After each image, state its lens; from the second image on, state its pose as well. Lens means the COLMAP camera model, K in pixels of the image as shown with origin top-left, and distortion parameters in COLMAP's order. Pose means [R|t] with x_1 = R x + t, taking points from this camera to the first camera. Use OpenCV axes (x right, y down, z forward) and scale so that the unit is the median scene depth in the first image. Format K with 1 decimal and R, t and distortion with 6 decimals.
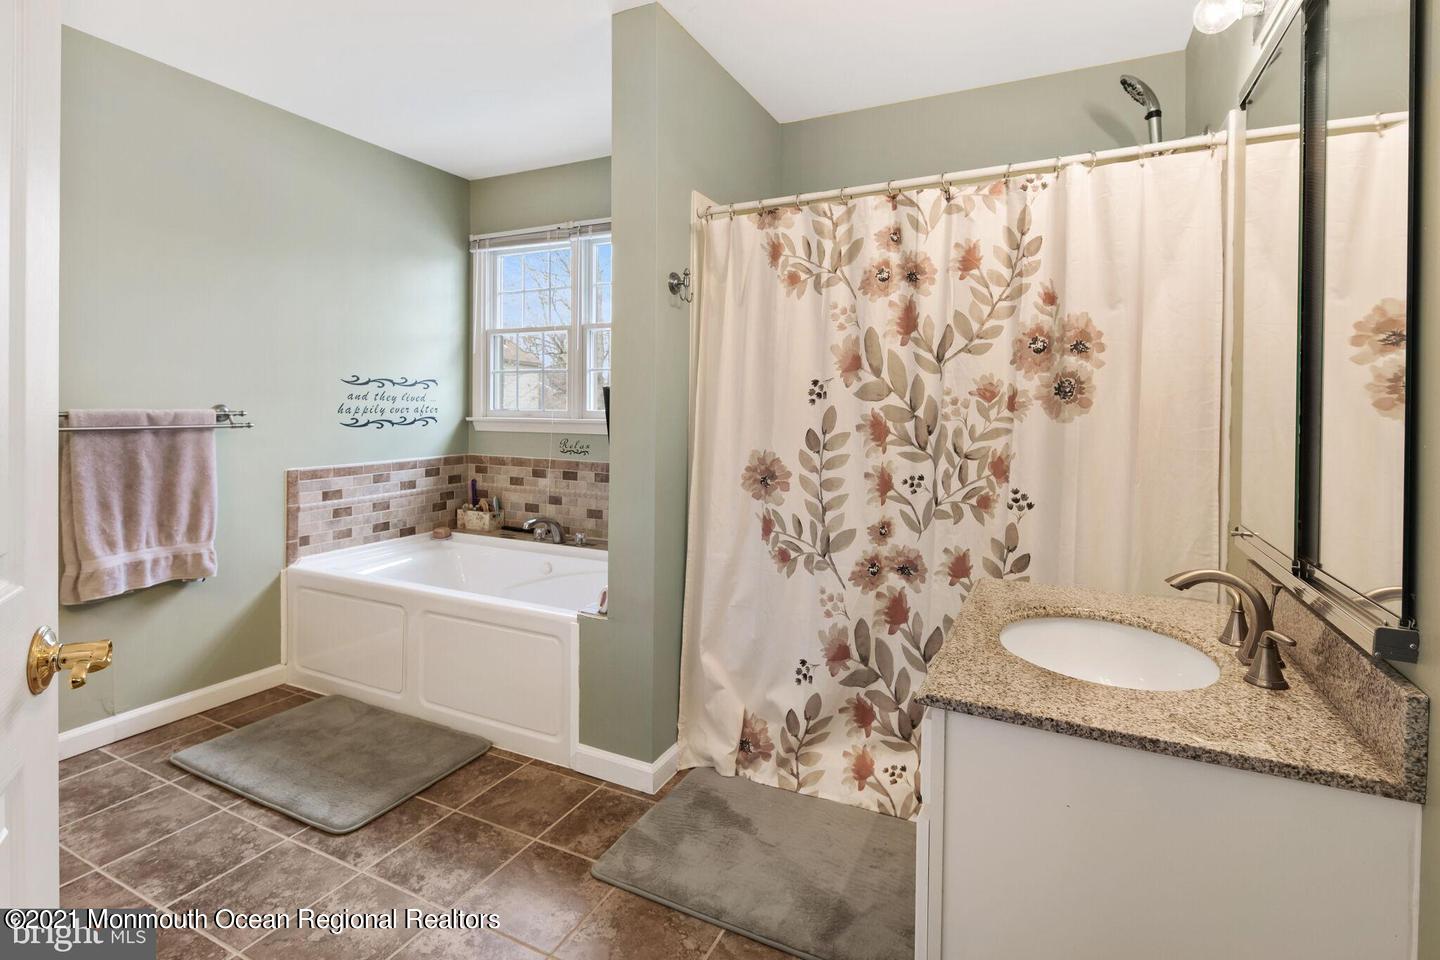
lens RADIAL K [[700.9, 0, 719.7], [0, 700.9, 410.5], [0, 0, 1]] dist [-0.000789, -0.000354]
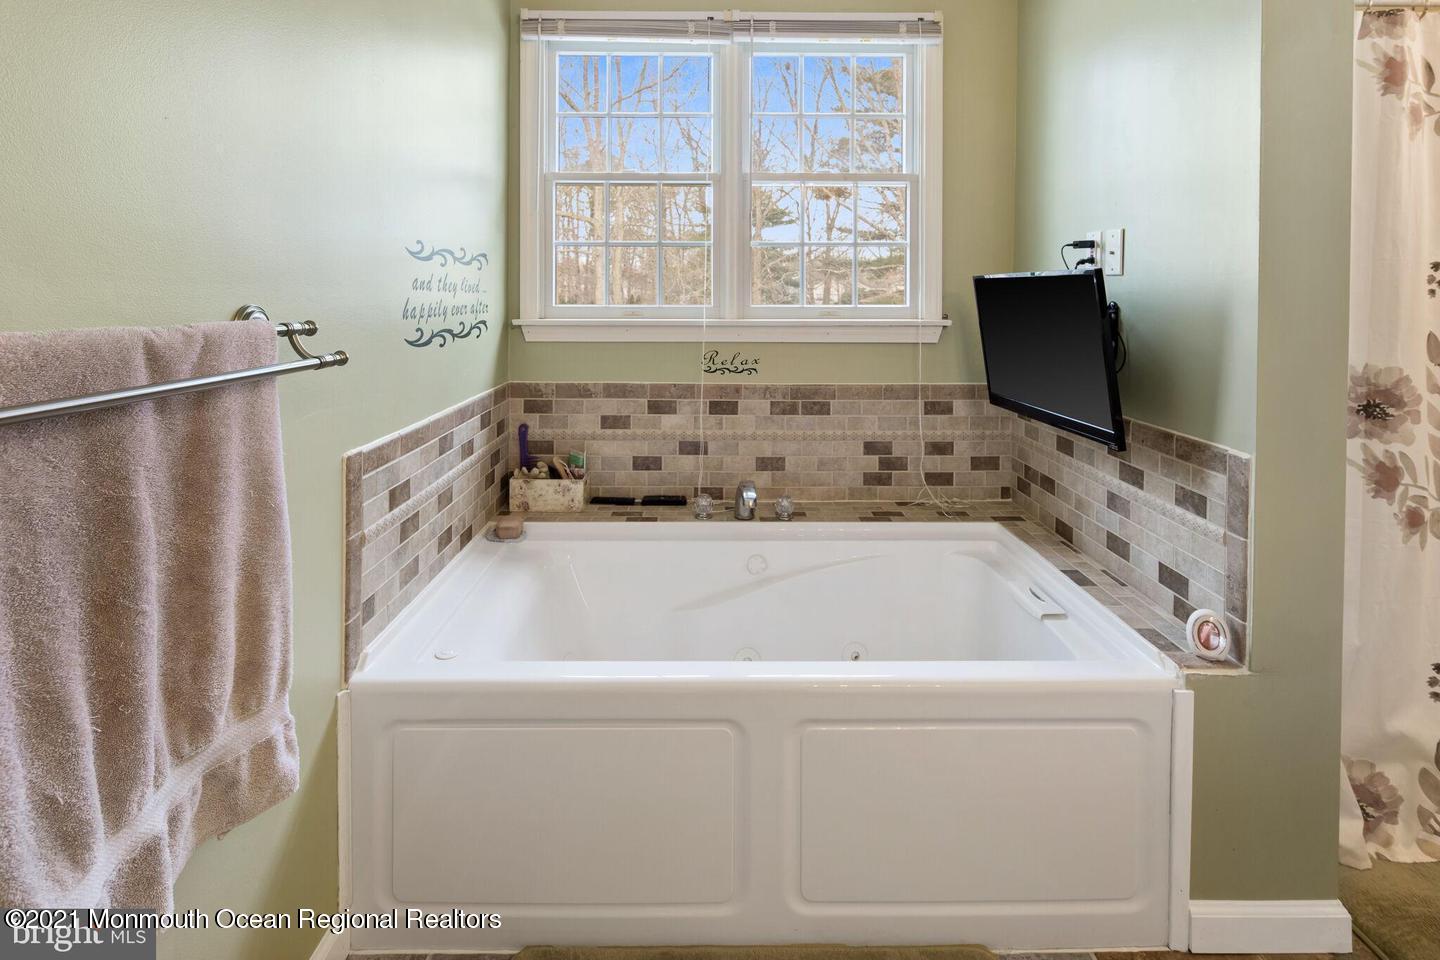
lens RADIAL K [[699.7, 0, 717.3], [0, 699.7, 298.4], [0, 0, 1]] dist [-0.001699, -0.000716]
pose [[0.891549, -0.007633, 0.452860, -0.514085], [0.007239, 0.999970, 0.002603, -0.008747], [-0.452867, 0.000958, 0.891578, 0.437140]]
